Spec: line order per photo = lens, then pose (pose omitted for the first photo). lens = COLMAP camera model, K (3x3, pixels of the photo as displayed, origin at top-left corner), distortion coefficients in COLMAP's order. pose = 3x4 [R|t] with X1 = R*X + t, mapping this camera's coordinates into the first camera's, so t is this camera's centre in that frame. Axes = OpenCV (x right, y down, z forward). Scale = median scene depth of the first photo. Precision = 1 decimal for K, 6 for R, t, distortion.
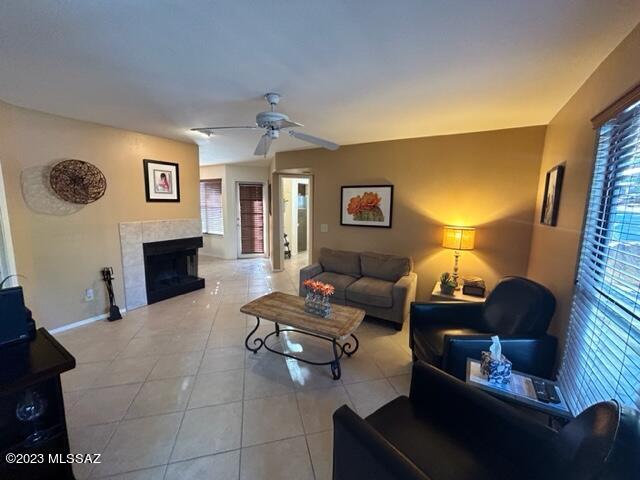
lens RADIAL K [[261.5, 0, 320.9], [0, 261.5, 239.9], [0, 0, 1]] dist [0.000853, 0.000094]
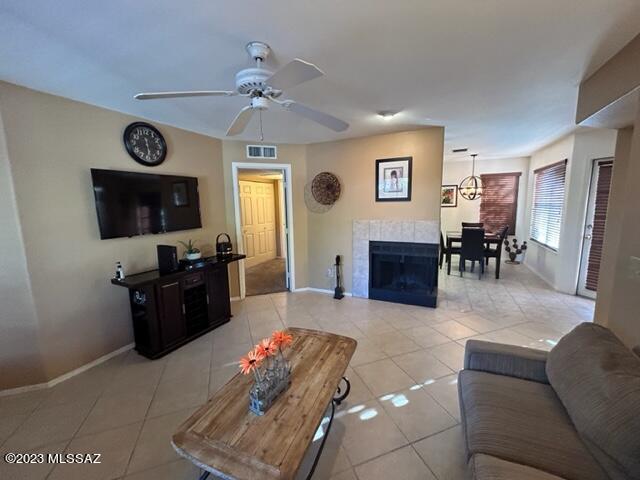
lens RADIAL K [[261.5, 0, 321.1], [0, 261.5, 239.9], [0, 0, 1]] dist [0.000853, 0.000094]
pose [[0.091930, 0.125522, -0.987822, 0.340317], [-0.118416, 0.986362, 0.114316, -0.085417], [0.988699, 0.106465, 0.105540, 0.671792]]
